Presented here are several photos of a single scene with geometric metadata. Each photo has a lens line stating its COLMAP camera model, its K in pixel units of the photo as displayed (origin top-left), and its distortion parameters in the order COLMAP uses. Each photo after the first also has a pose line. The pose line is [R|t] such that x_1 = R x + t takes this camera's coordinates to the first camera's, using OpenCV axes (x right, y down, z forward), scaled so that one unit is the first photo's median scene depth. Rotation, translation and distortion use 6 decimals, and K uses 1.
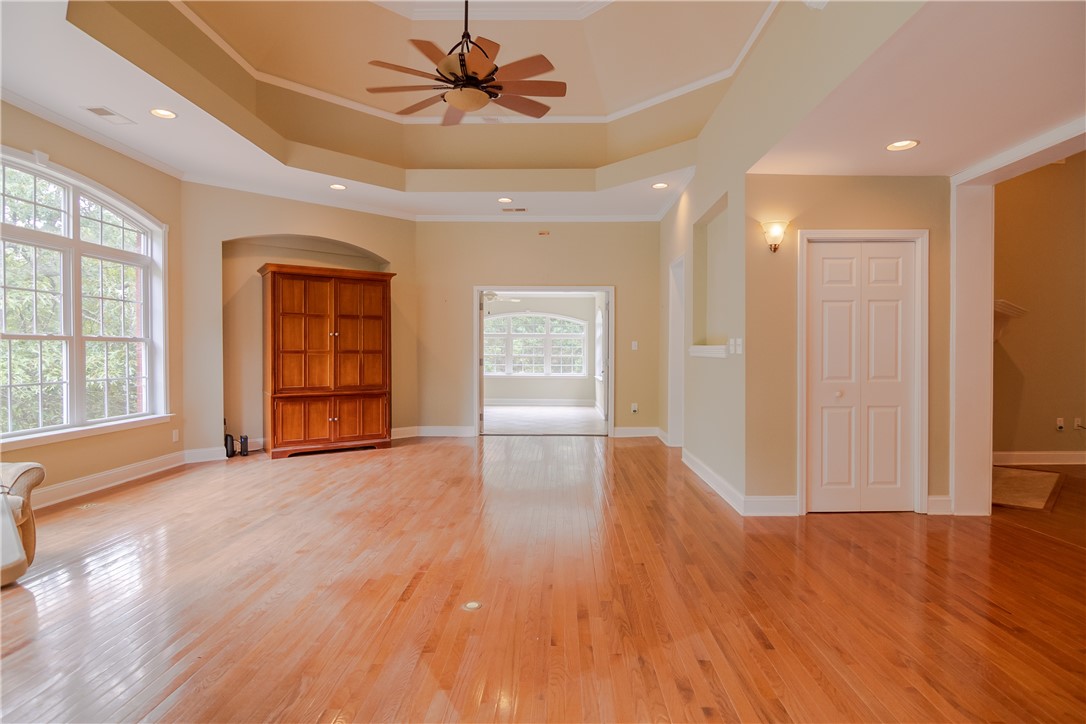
lens RADIAL K [[552.2, 0, 550.6], [0, 552.2, 359.5], [0, 0, 1]] dist [0.002191, -0.016629]
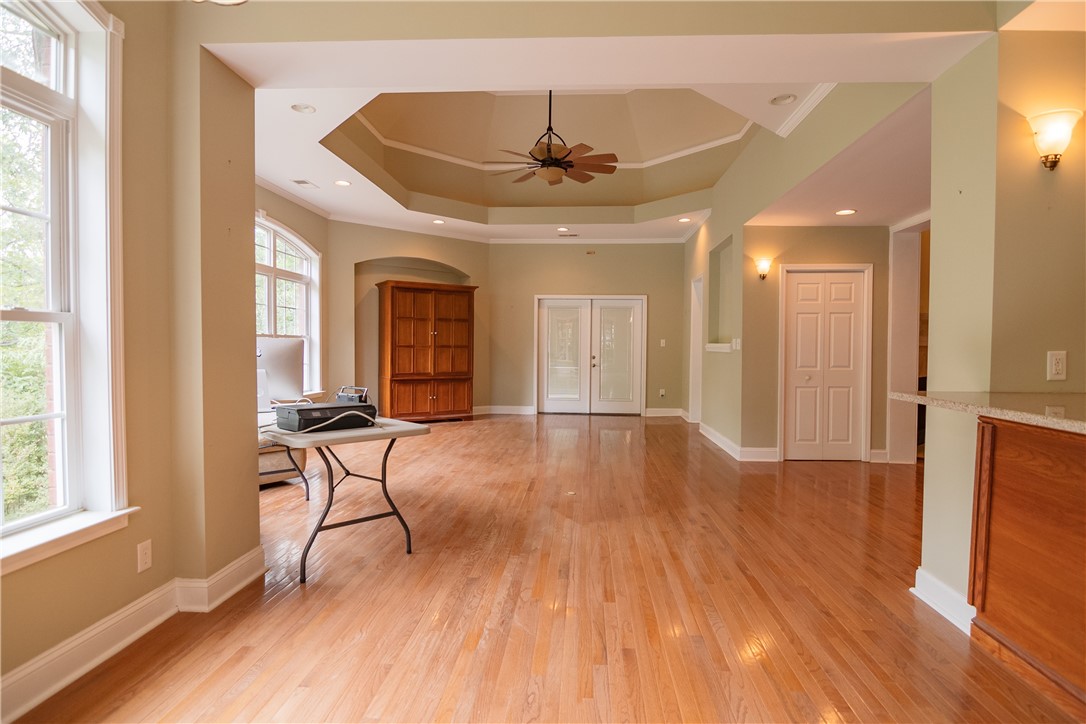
lens RADIAL K [[552.2, 0, 550.6], [0, 552.2, 359.5], [0, 0, 1]] dist [0.002191, -0.016629]
pose [[0.999045, 0.007853, -0.042970, -0.064166], [-0.007576, 0.999949, 0.006609, 0.007379], [0.043020, -0.006277, 0.999054, -0.346622]]
